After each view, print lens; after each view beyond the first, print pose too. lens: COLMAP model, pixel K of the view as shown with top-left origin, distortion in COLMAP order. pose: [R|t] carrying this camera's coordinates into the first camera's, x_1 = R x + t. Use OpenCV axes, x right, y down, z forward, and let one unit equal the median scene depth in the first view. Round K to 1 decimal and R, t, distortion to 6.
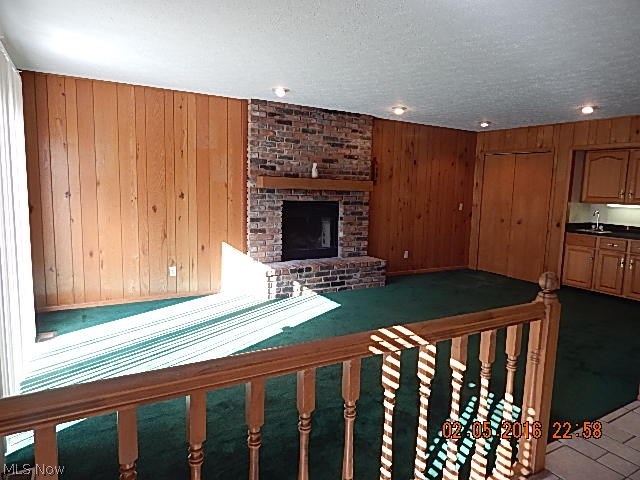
lens RADIAL K [[418.3, 0, 320.3], [0, 418.3, 239.6], [0, 0, 1]] dist [0.003370, -0.011785]
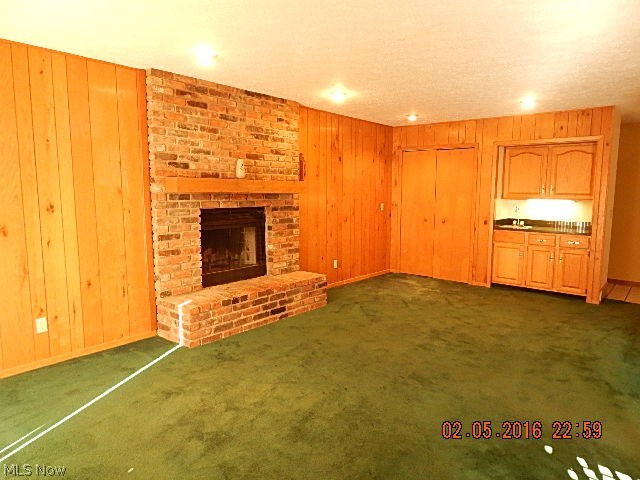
lens RADIAL K [[418.3, 0, 318.7], [0, 418.3, 238.8], [0, 0, 1]] dist [0.003370, -0.011785]
pose [[0.944292, -0.062014, 0.323214, -0.131927], [0.061967, 0.998024, 0.010446, -0.034168], [-0.323223, 0.010164, 0.946268, 0.217557]]
